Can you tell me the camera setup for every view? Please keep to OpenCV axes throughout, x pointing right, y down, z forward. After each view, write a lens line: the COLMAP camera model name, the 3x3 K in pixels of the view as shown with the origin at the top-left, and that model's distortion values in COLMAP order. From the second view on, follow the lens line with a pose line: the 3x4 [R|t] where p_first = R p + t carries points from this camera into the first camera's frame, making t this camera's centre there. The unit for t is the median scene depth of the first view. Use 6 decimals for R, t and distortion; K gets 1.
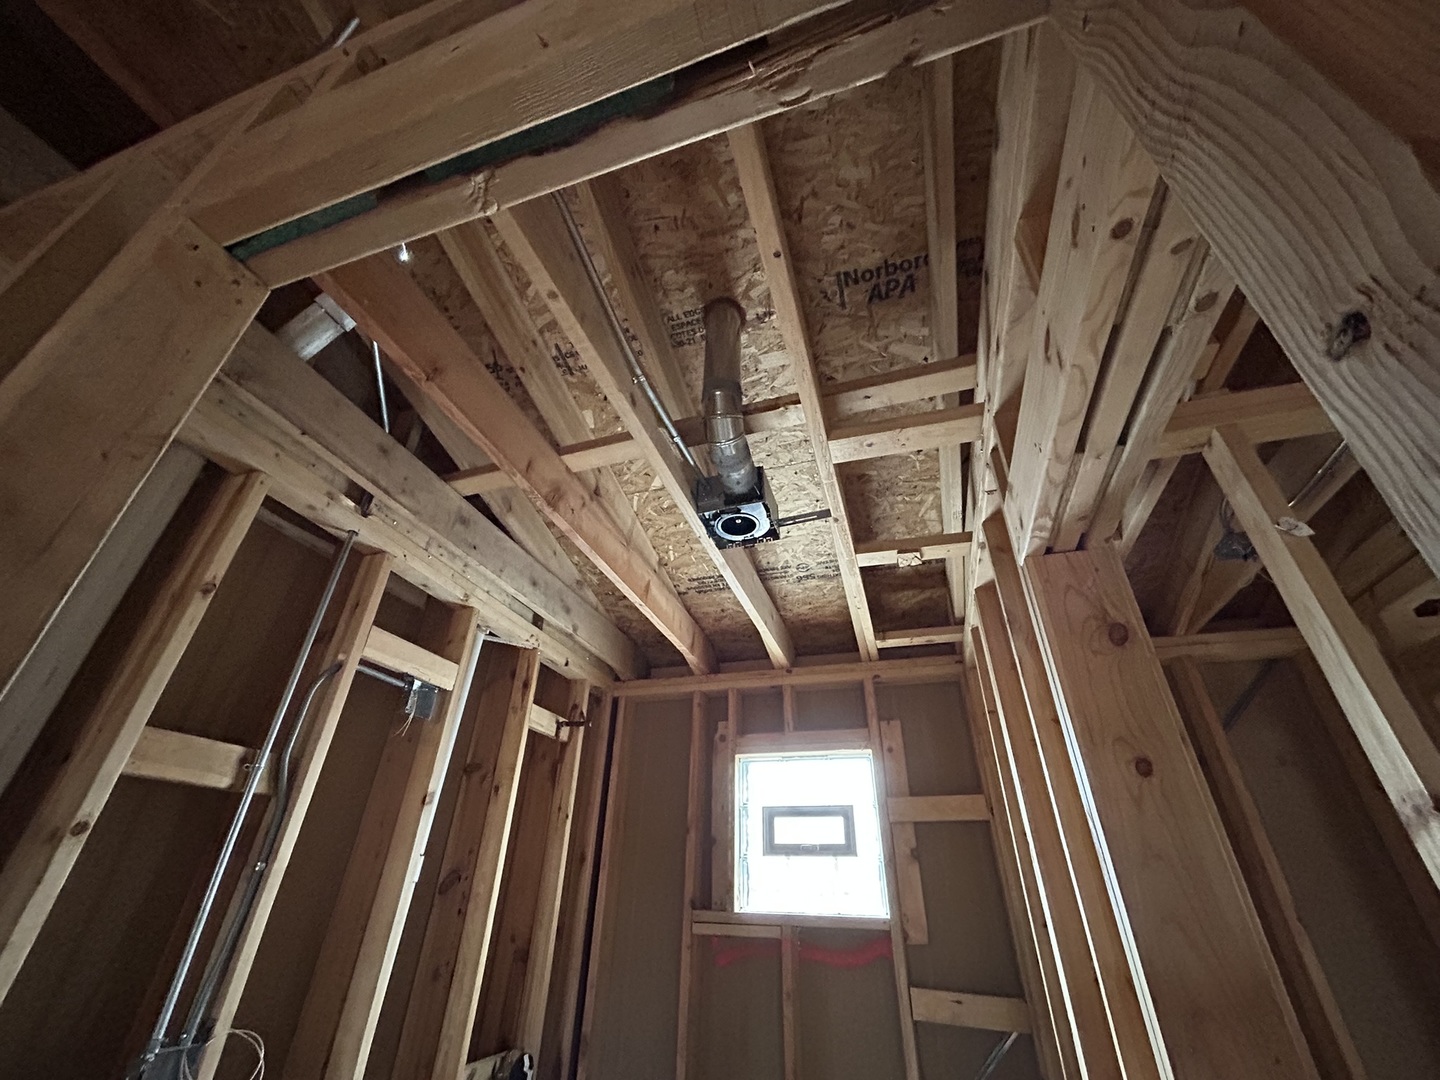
lens RADIAL K [[575.5, 0, 718.3], [0, 575.5, 539.8], [0, 0, 1]] dist [0.000679, 0.000586]
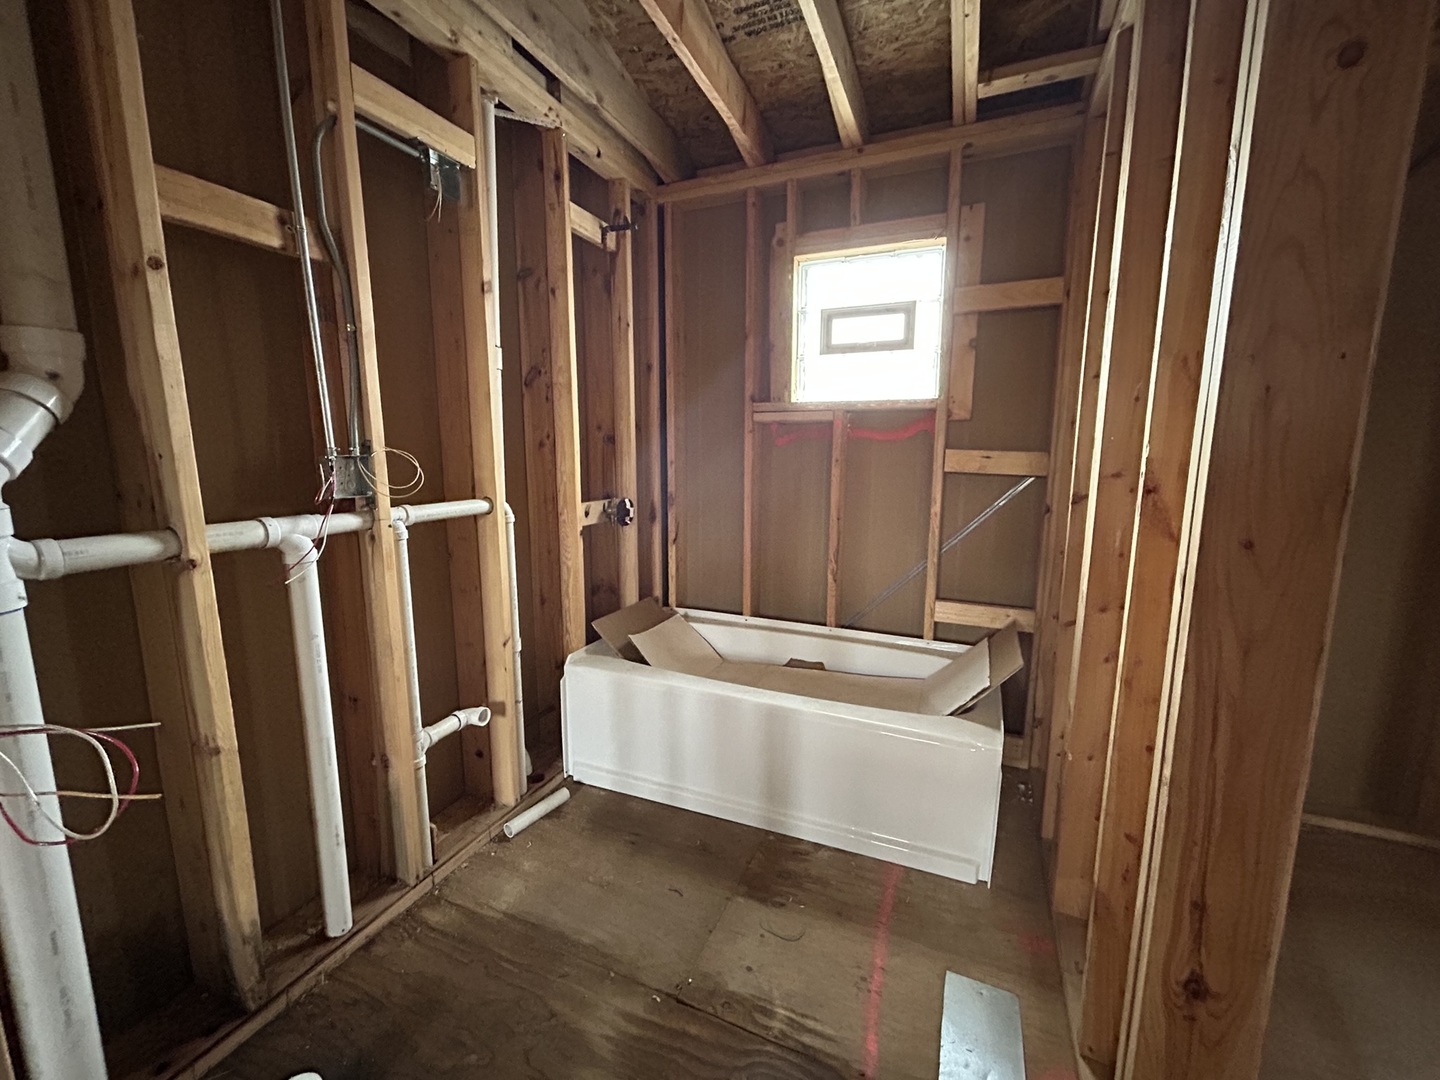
lens RADIAL K [[575.5, 0, 721.0], [0, 575.5, 534.7], [0, 0, 1]] dist [0.000679, 0.000586]
pose [[0.995730, -0.006693, -0.092067, -0.006329], [0.063877, 0.769977, 0.634867, 0.135122], [0.066640, -0.638037, 0.767117, -0.013140]]
